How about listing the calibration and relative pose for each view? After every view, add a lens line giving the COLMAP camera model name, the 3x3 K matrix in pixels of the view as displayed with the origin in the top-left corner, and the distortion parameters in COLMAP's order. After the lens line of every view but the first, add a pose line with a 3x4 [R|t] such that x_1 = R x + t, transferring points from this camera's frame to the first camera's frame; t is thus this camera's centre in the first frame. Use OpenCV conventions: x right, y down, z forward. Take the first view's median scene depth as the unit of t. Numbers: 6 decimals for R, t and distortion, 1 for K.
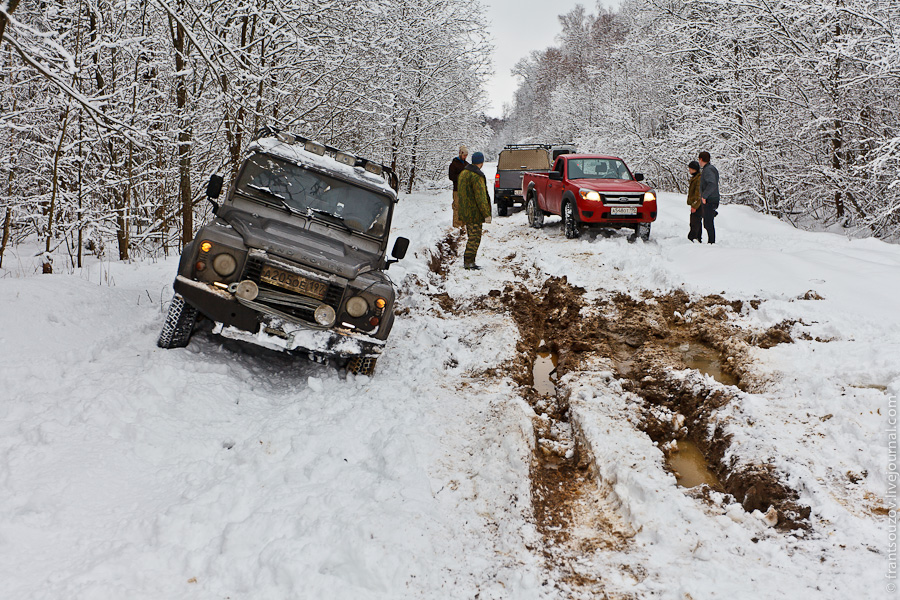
lens RADIAL K [[896.6, 0, 446.3], [0, 896.6, 302.1], [0, 0, 1]] dist [-0.007616, 0.000000]
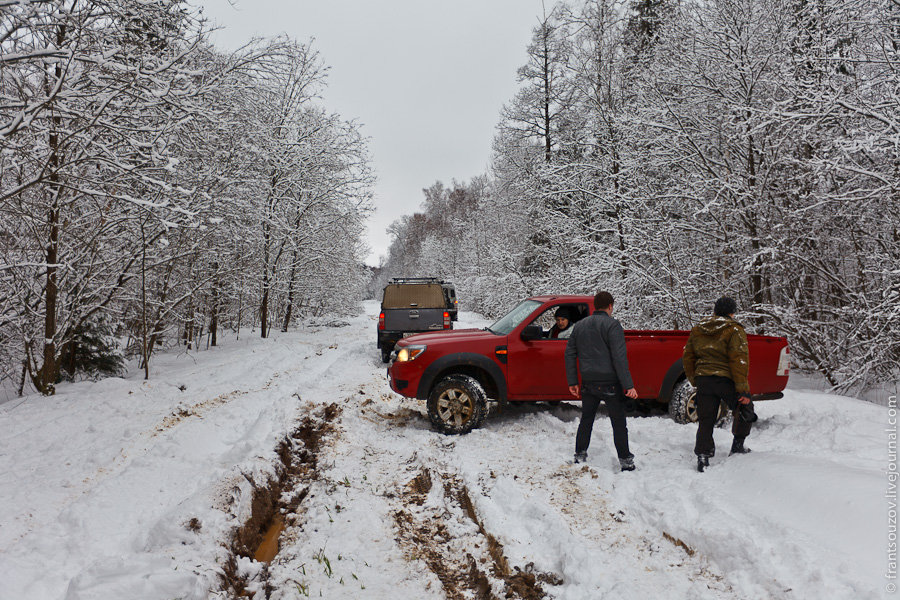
lens RADIAL K [[677.3, 0, 450.1], [0, 677.3, 298.2], [0, 0, 1]] dist [0.001479, 0.000243]
pose [[0.986255, 0.006196, 0.165117, 0.012750], [0.019742, 0.987720, -0.154985, -0.046581], [-0.164050, 0.156114, 0.974021, 0.302159]]
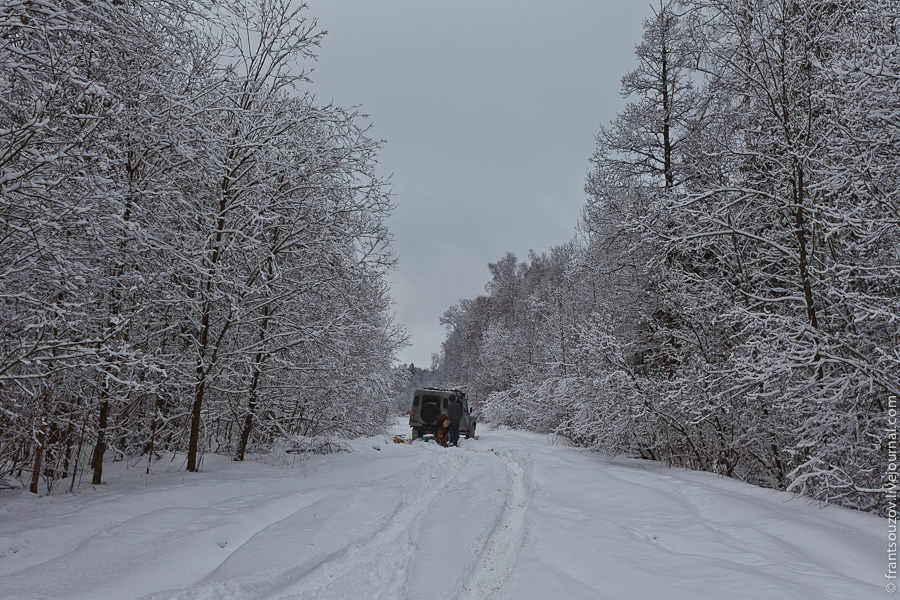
lens RADIAL K [[896.6, 0, 443.8], [0, 896.6, 296.8], [0, 0, 1]] dist [-0.007616, 0.000000]
pose [[0.996791, 0.037470, 0.070733, 0.047569], [-0.016154, 0.959654, -0.280720, -0.069505], [-0.078397, 0.278676, 0.957180, 0.458360]]
